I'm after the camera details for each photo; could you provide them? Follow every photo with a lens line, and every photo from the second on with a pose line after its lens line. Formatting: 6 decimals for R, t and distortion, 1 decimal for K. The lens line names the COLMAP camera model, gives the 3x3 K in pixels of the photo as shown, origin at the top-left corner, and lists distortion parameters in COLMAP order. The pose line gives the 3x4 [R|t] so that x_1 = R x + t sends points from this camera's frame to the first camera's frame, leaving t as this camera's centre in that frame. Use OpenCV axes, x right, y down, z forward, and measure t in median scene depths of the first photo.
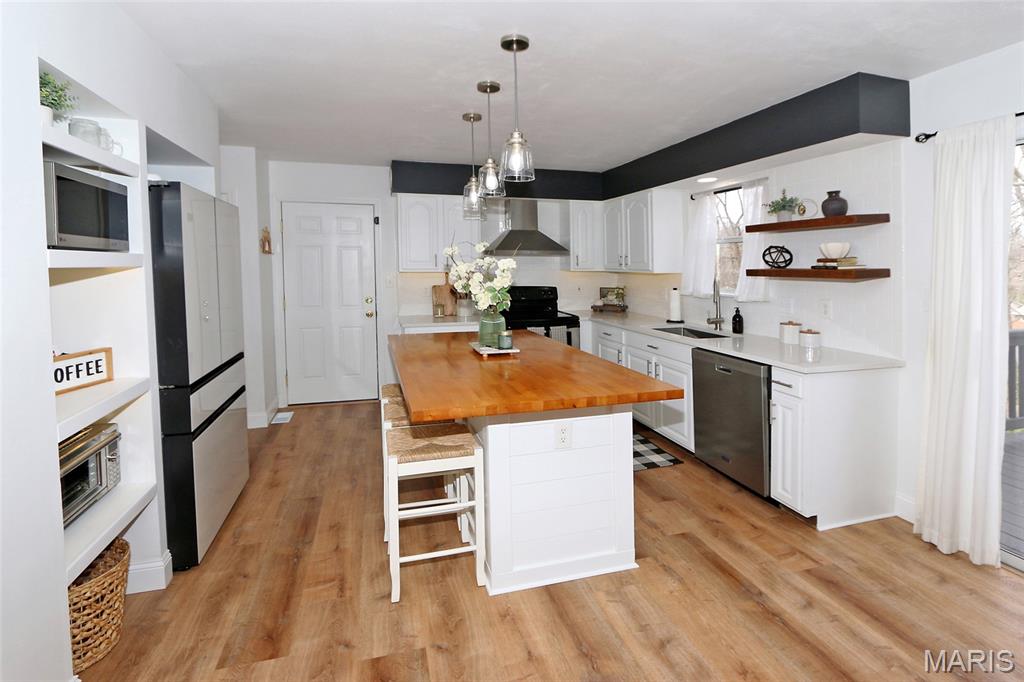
lens RADIAL K [[495.5, 0, 522.3], [0, 495.5, 290.0], [0, 0, 1]] dist [-0.007828, 0.001259]
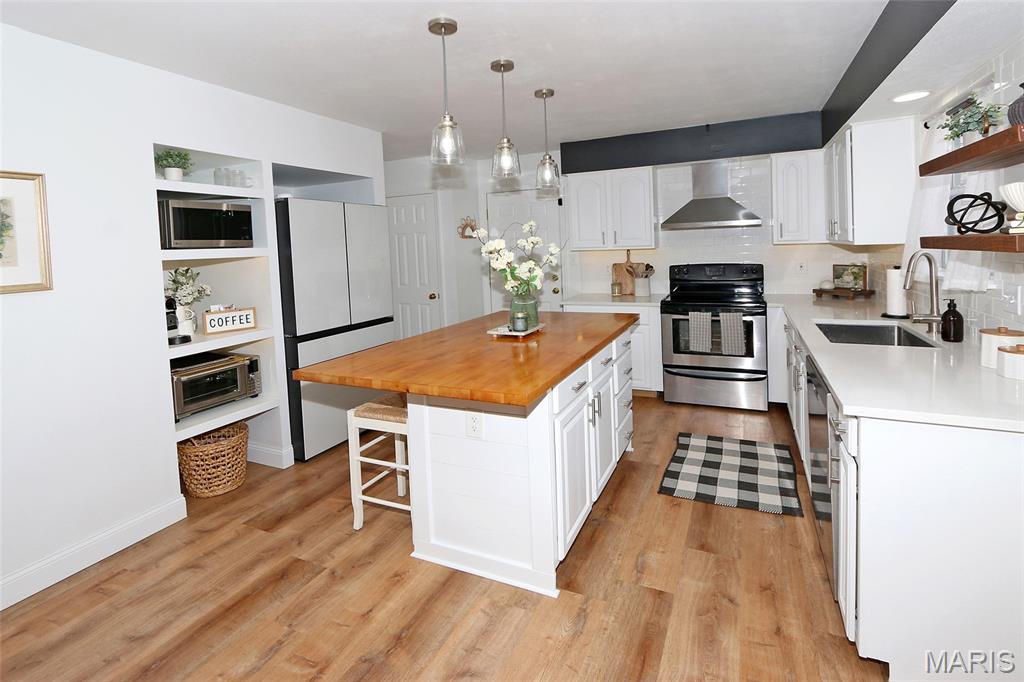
lens RADIAL K [[495.5, 0, 511.1], [0, 495.5, 274.6], [0, 0, 1]] dist [-0.007828, 0.001259]
pose [[0.746019, 0.009496, -0.665857, 0.601853], [0.003617, 0.999826, 0.018311, -0.010722], [0.665915, -0.016069, 0.745855, 0.261150]]
